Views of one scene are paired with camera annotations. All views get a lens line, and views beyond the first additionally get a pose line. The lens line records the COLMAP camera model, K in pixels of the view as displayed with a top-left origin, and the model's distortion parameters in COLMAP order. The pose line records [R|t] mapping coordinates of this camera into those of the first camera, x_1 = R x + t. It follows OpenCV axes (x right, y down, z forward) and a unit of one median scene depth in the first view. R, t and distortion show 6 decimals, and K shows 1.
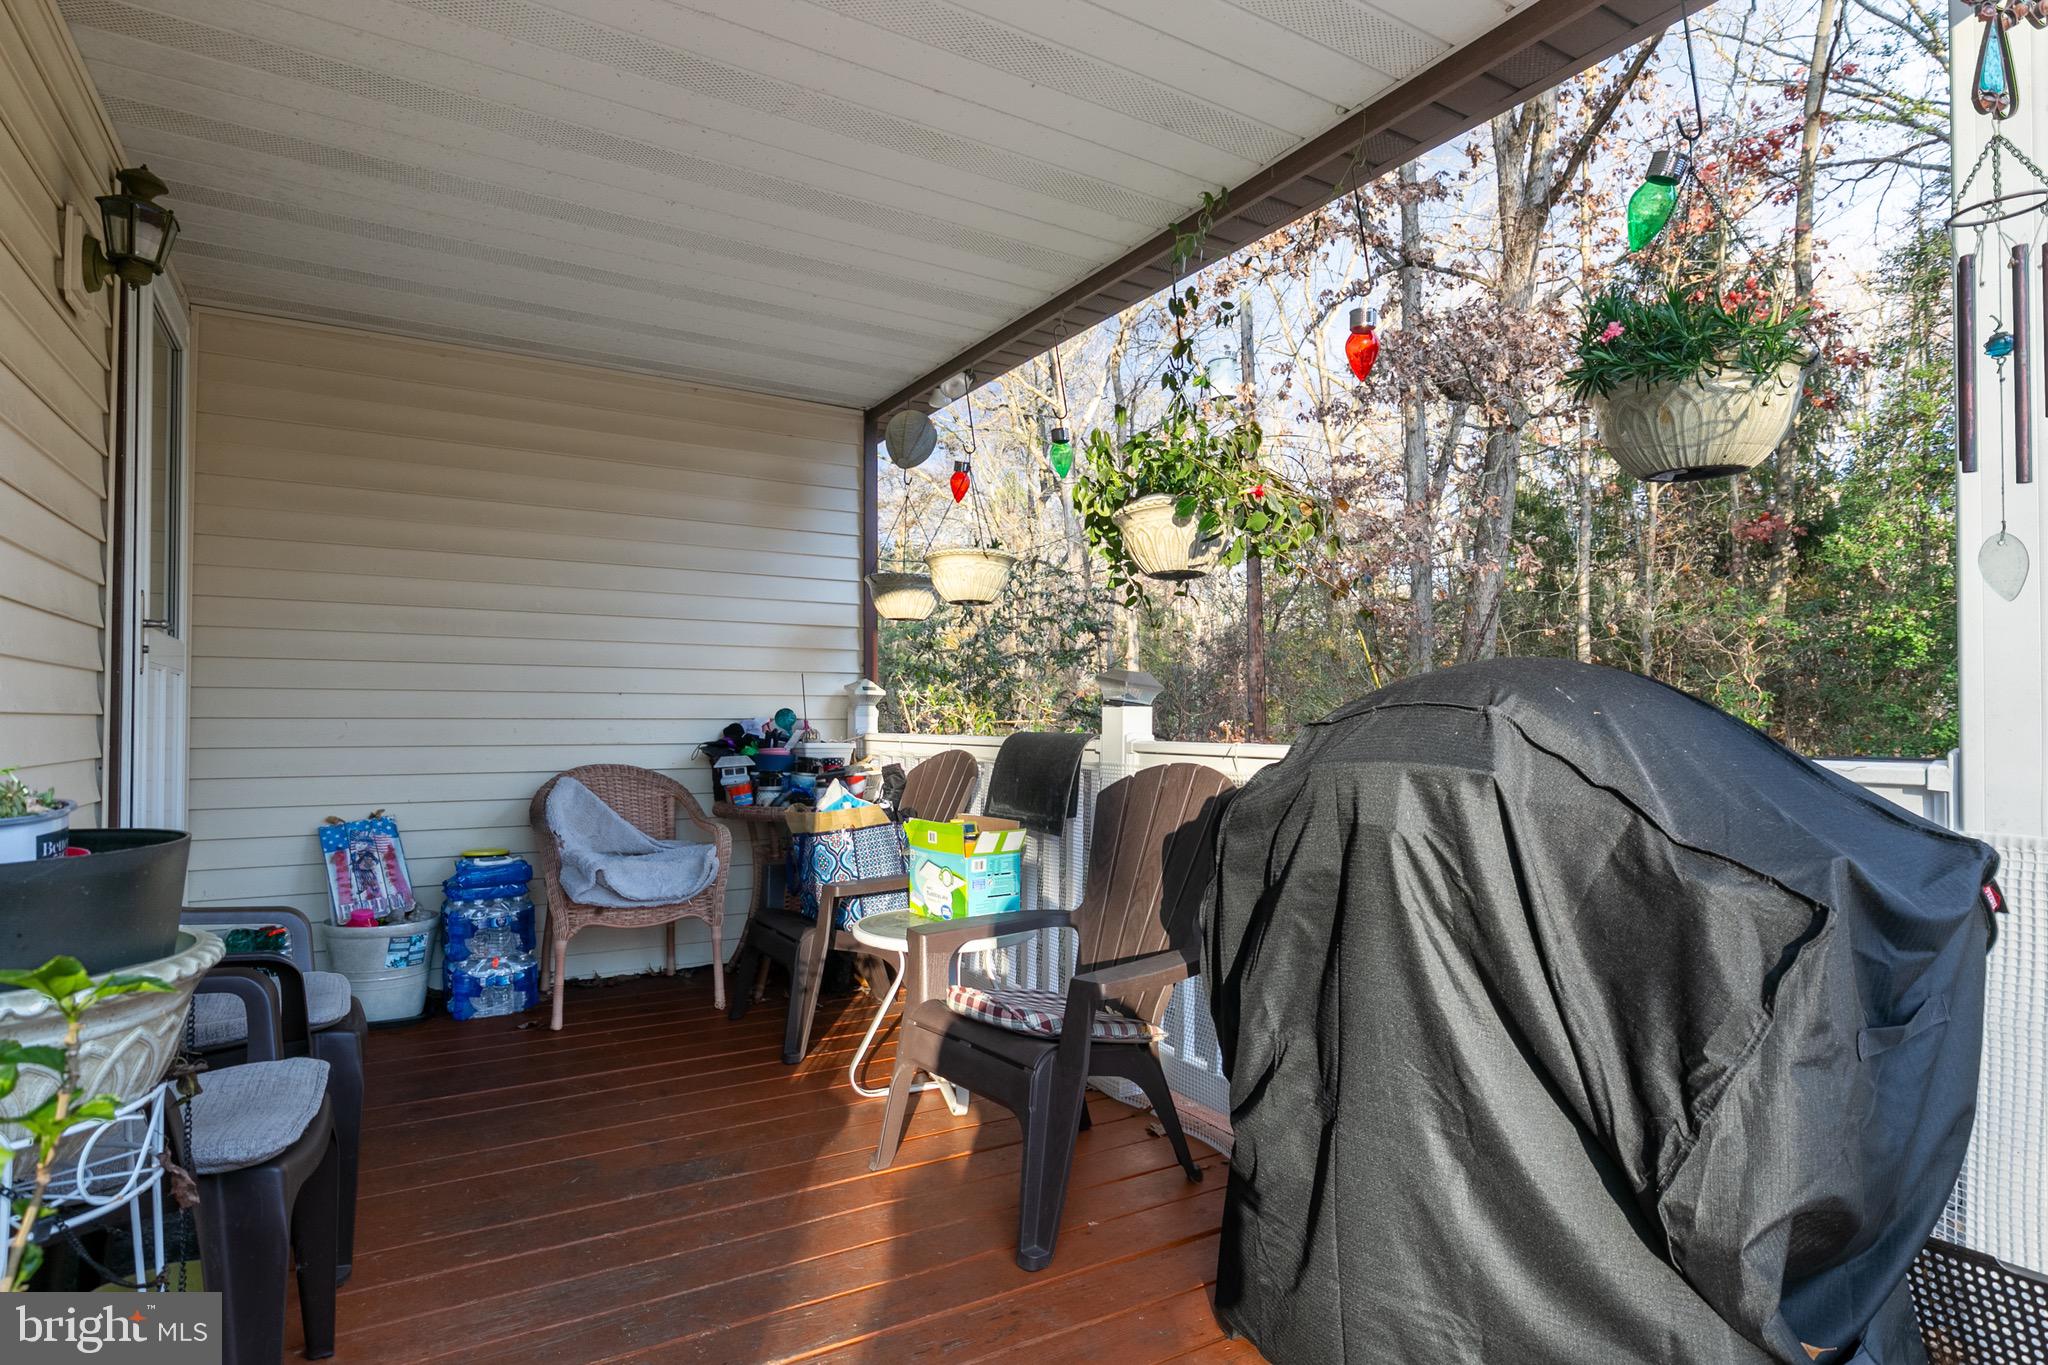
lens RADIAL K [[1033.2, 0, 1012.7], [0, 1033.2, 706.8], [0, 0, 1]] dist [-0.000800, -0.000397]
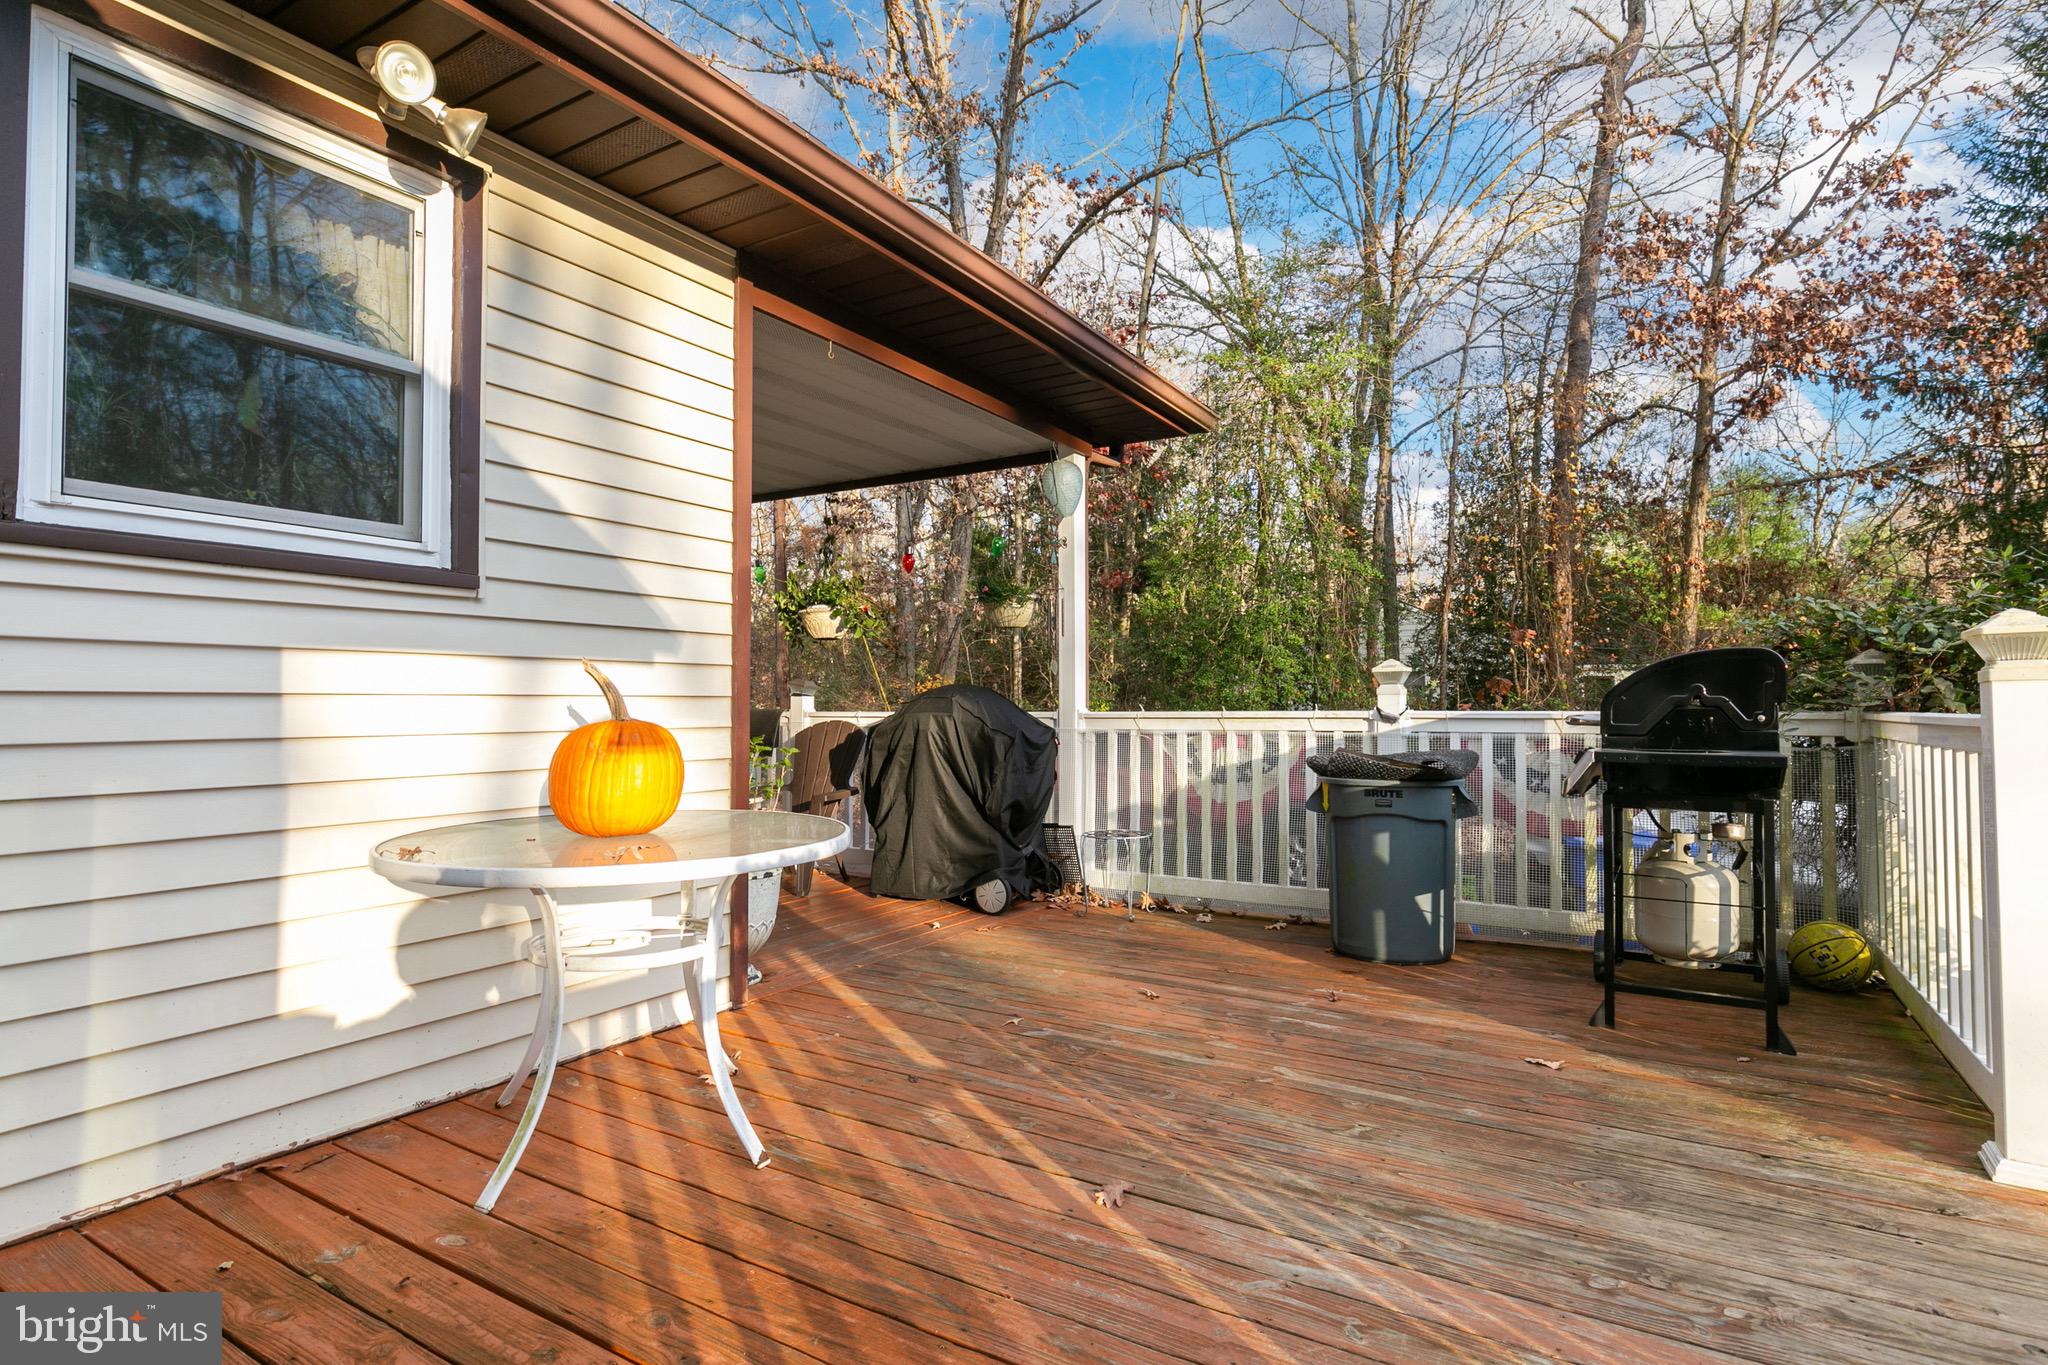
lens RADIAL K [[1072.3, 0, 1008.3], [0, 1072.3, 686.8], [0, 0, 1]] dist [0.002493, -0.000776]
pose [[0.886202, 0.008481, 0.463222, -1.054179], [-0.004264, 0.999939, -0.010151, -0.000628], [-0.463280, 0.007021, 0.886184, -2.309404]]
